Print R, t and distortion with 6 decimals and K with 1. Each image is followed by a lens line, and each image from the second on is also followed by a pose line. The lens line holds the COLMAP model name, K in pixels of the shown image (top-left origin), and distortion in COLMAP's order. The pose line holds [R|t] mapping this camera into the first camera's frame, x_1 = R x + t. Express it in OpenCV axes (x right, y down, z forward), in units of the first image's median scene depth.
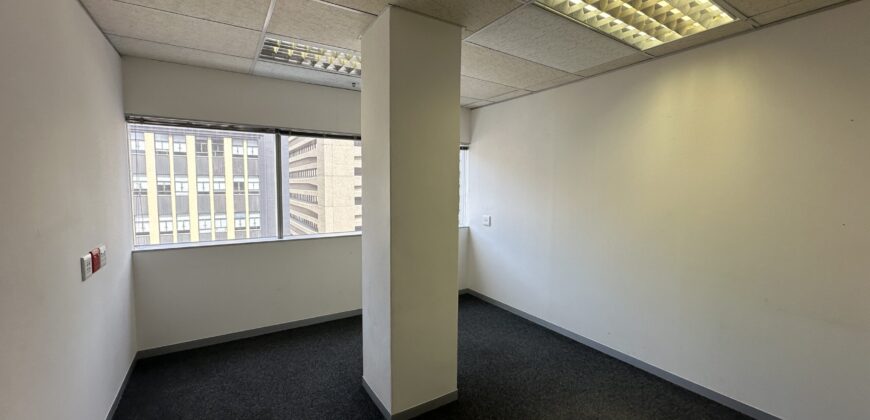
lens RADIAL K [[346.8, 0, 424.1], [0, 346.8, 214.5], [0, 0, 1]] dist [0.000348, 0.000059]
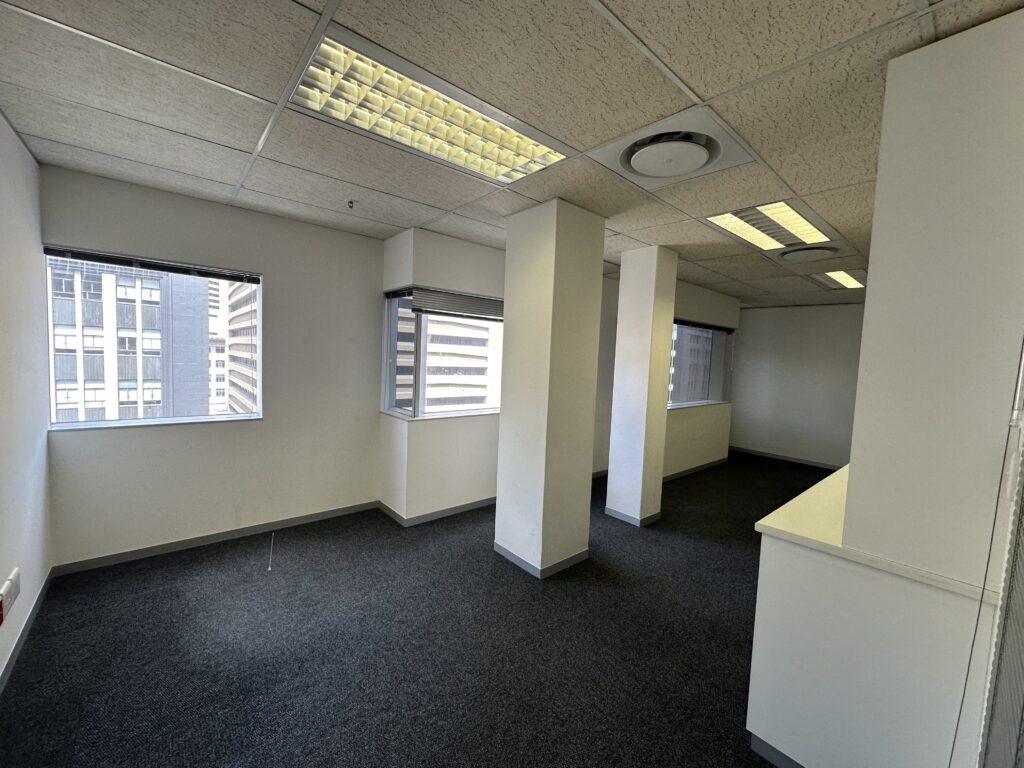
lens RADIAL K [[406.5, 0, 512.0], [0, 406.5, 384.0], [0, 0, 1]] dist [0.001486, 0.000163]
pose [[0.989910, 0.022664, 0.139874, 0.129124], [-0.020889, 0.999682, -0.014147, -0.003176], [-0.140151, 0.011083, 0.990068, 0.067741]]
